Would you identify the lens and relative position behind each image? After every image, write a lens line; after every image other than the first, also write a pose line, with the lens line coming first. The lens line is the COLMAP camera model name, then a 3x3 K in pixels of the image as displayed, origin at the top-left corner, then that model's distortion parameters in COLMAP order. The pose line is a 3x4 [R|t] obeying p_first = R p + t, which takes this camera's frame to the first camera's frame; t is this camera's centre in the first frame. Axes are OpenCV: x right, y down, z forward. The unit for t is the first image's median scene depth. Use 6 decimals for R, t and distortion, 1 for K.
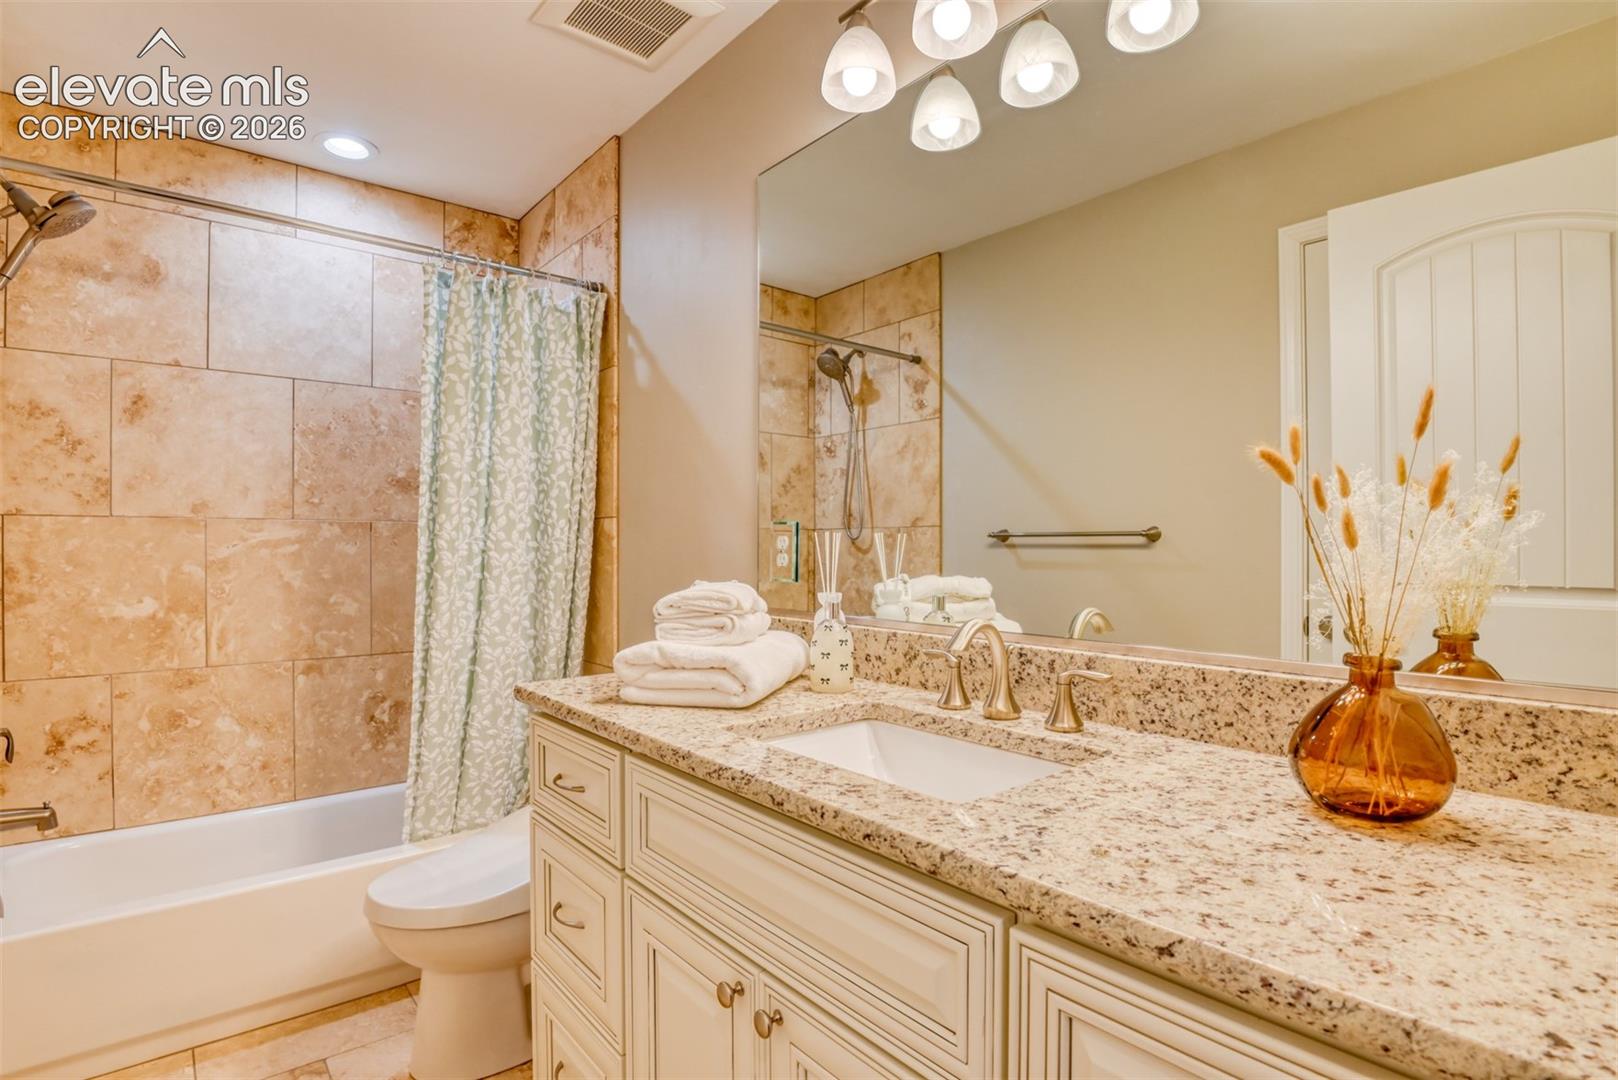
lens RADIAL K [[795.8, 0, 807.5], [0, 795.8, 539.3], [0, 0, 1]] dist [-0.028645, -0.001439]
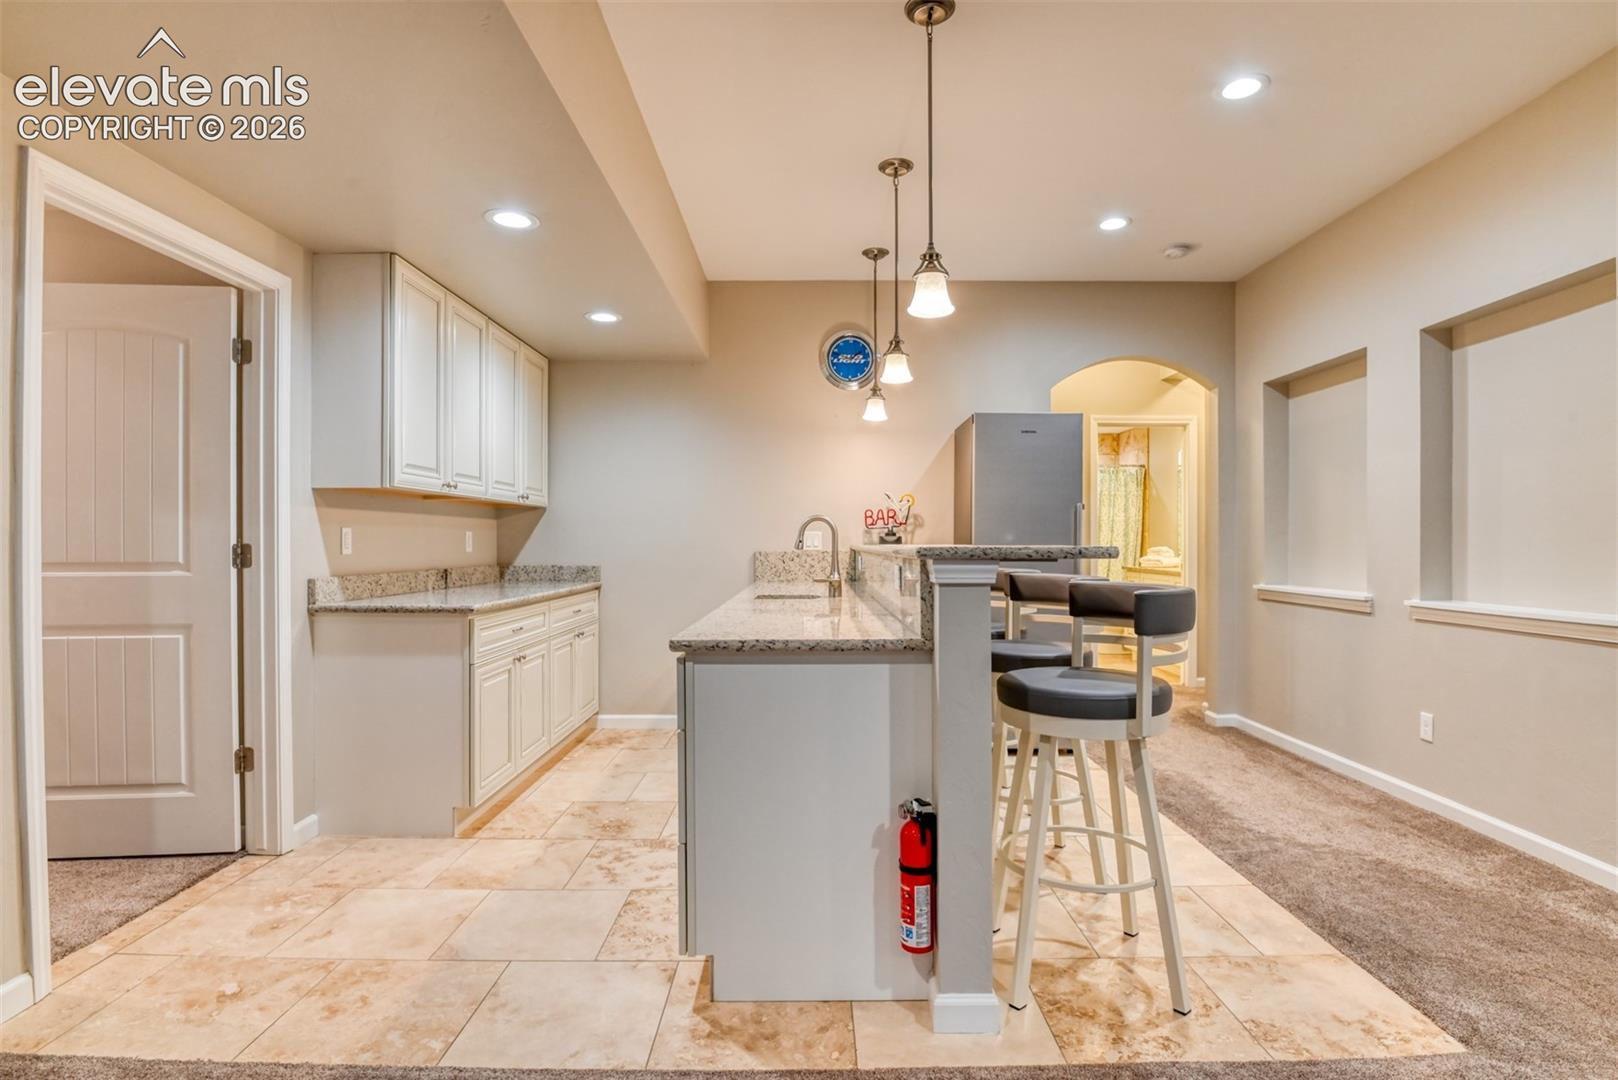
lens RADIAL K [[795.8, 0, 813.8], [0, 795.8, 540.8], [0, 0, 1]] dist [-0.028645, -0.001439]
pose [[0.766681, 0.002181, -0.642025, 0.895681], [0.002754, 0.999974, 0.006686, -0.016103], [0.642023, -0.006894, 0.766654, -2.701103]]
